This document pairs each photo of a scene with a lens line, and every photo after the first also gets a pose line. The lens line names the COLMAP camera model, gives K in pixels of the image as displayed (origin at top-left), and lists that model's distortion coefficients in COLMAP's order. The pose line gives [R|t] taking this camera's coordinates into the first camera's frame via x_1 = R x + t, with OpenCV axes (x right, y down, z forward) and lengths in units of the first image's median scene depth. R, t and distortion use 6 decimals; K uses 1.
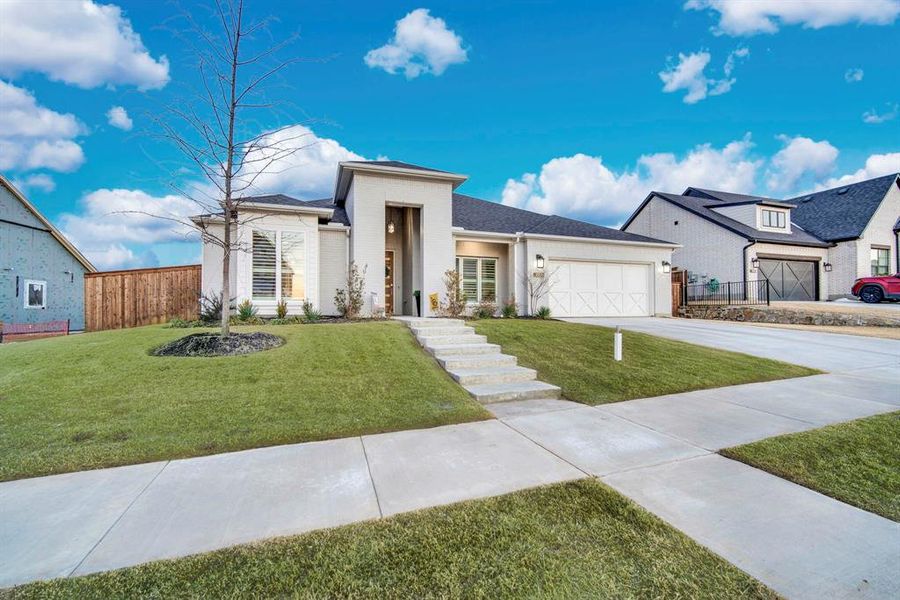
lens RADIAL K [[396.1, 0, 449.8], [0, 396.1, 297.8], [0, 0, 1]] dist [-0.005277, 0.000552]
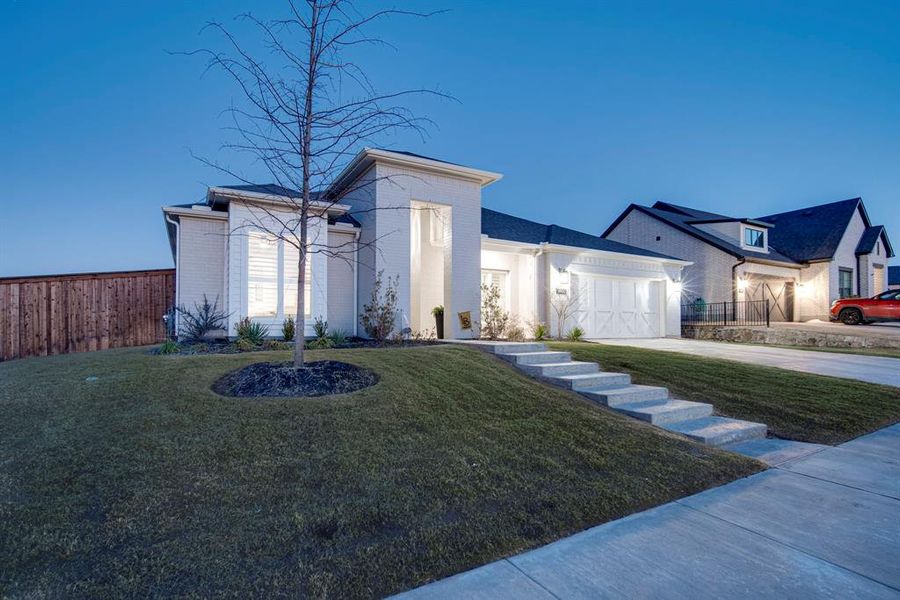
lens RADIAL K [[448.3, 0, 450.2], [0, 448.3, 310.4], [0, 0, 1]] dist [-0.003228, -0.000499]
pose [[0.987189, 0.010613, 0.159203, -0.208463], [-0.008938, 0.999897, -0.011238, -0.001414], [-0.159306, 0.009671, 0.987182, 0.055790]]
